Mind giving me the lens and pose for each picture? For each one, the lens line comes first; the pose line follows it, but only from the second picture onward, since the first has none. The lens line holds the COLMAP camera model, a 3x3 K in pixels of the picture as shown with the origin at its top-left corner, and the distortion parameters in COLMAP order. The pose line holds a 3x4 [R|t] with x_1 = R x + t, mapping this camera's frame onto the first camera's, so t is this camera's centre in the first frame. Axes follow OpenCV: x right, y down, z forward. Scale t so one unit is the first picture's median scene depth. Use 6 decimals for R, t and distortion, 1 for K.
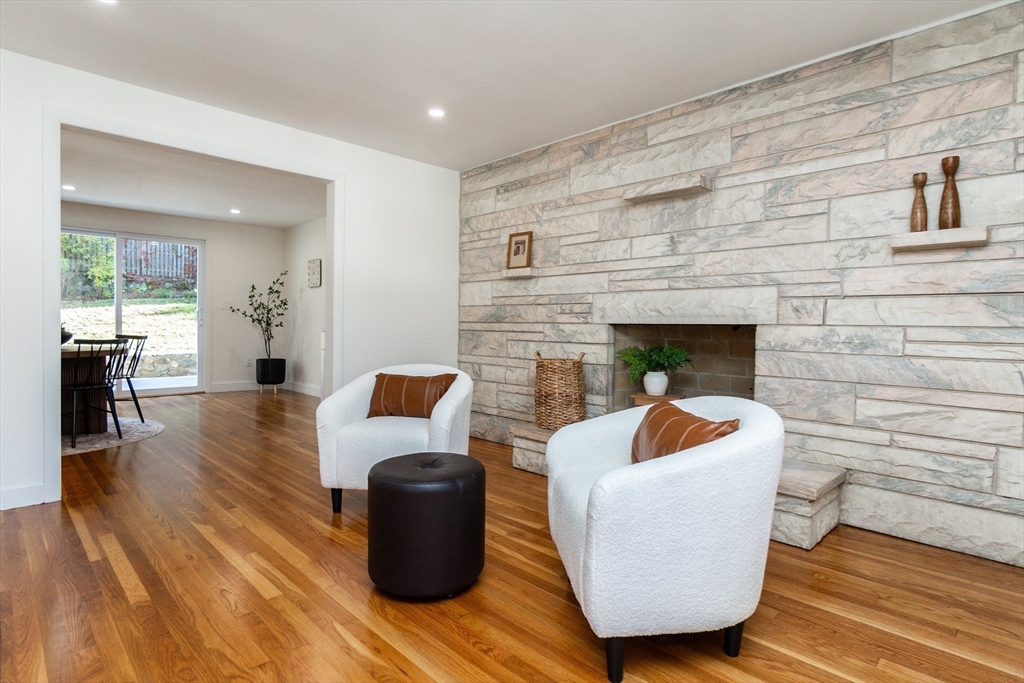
lens RADIAL K [[528.1, 0, 520.0], [0, 528.1, 339.0], [0, 0, 1]] dist [-0.007096, -0.000673]
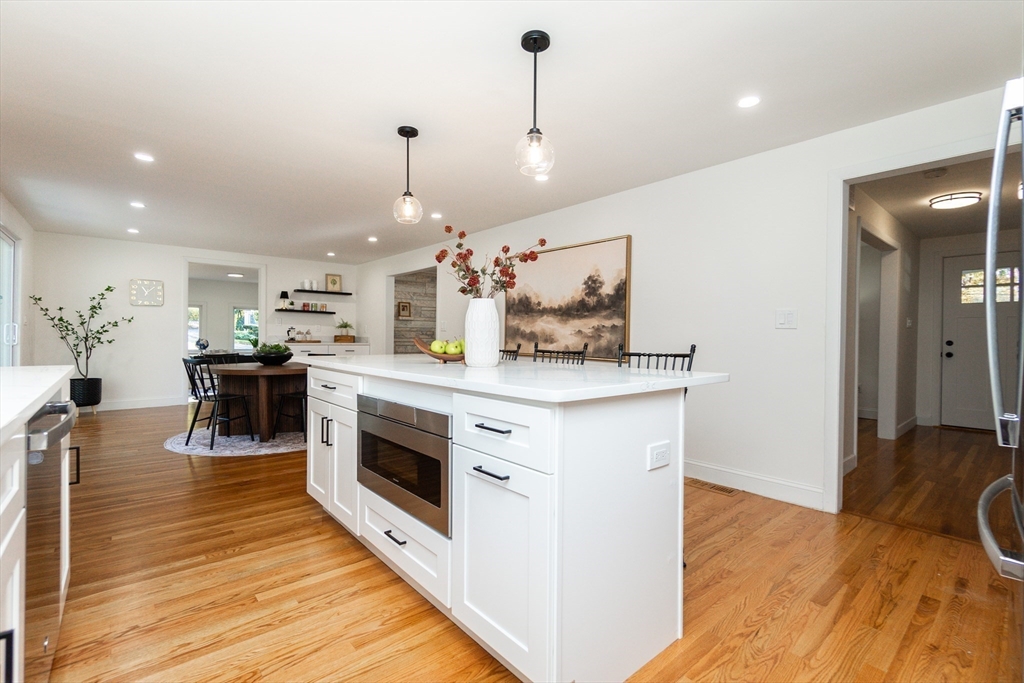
lens RADIAL K [[448.7, 0, 511.1], [0, 448.7, 341.1], [0, 0, 1]] dist [-0.009183, 0.000984]
pose [[0.075418, -0.027013, 0.996786, -2.451800], [0.017678, 0.999512, 0.025750, -0.074416], [-0.996995, 0.015679, 0.075859, 0.400541]]
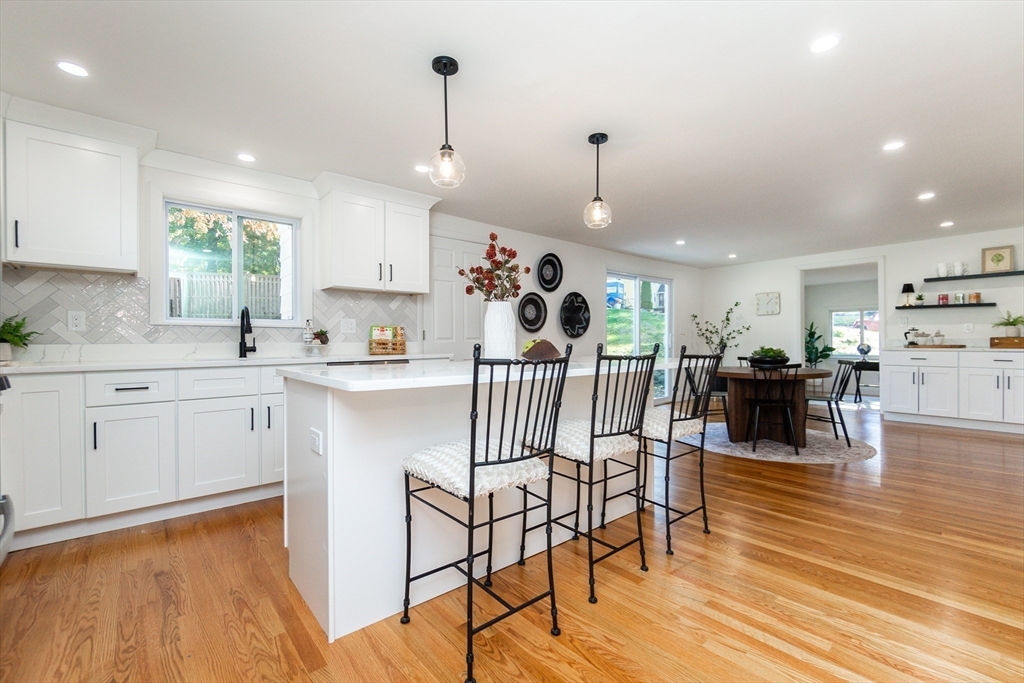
lens RADIAL K [[448.7, 0, 516.8], [0, 448.7, 340.8], [0, 0, 1]] dist [-0.009183, 0.000984]
pose [[0.996974, -0.023488, -0.074103, -1.777874], [0.021329, 0.999328, -0.029797, -0.038958], [0.074753, 0.028126, 0.996805, -0.160254]]
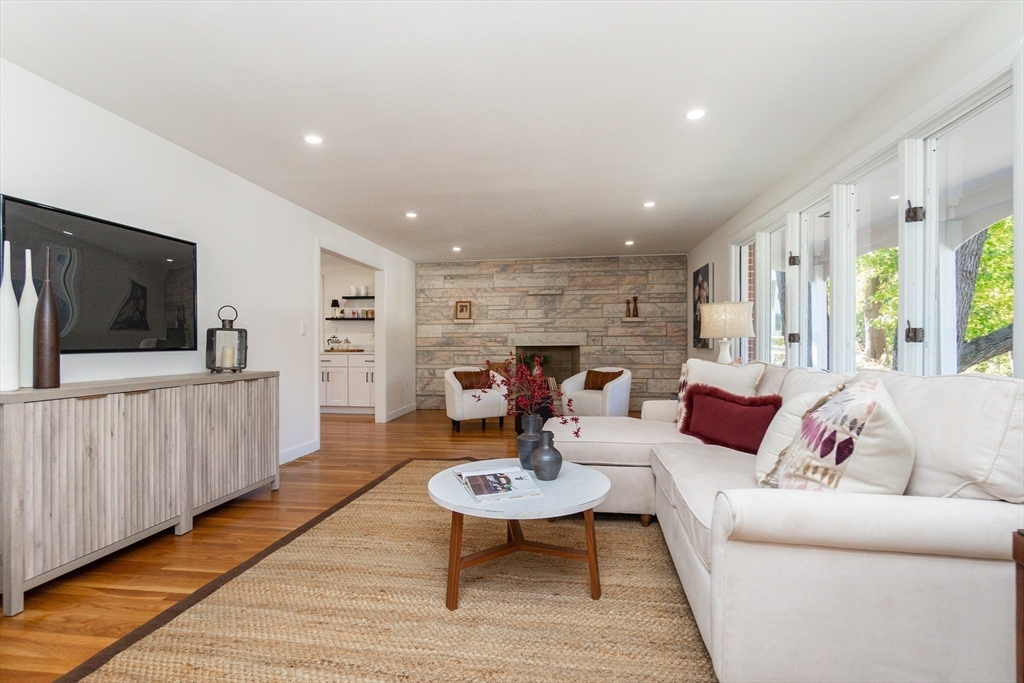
lens RADIAL K [[448.7, 0, 526.1], [0, 448.7, 341.5], [0, 0, 1]] dist [-0.009183, 0.000984]
pose [[0.787735, -0.018847, 0.615726, -1.014780], [0.032748, 0.999400, -0.011305, -0.026182], [-0.615143, 0.029069, 0.787879, -0.565874]]
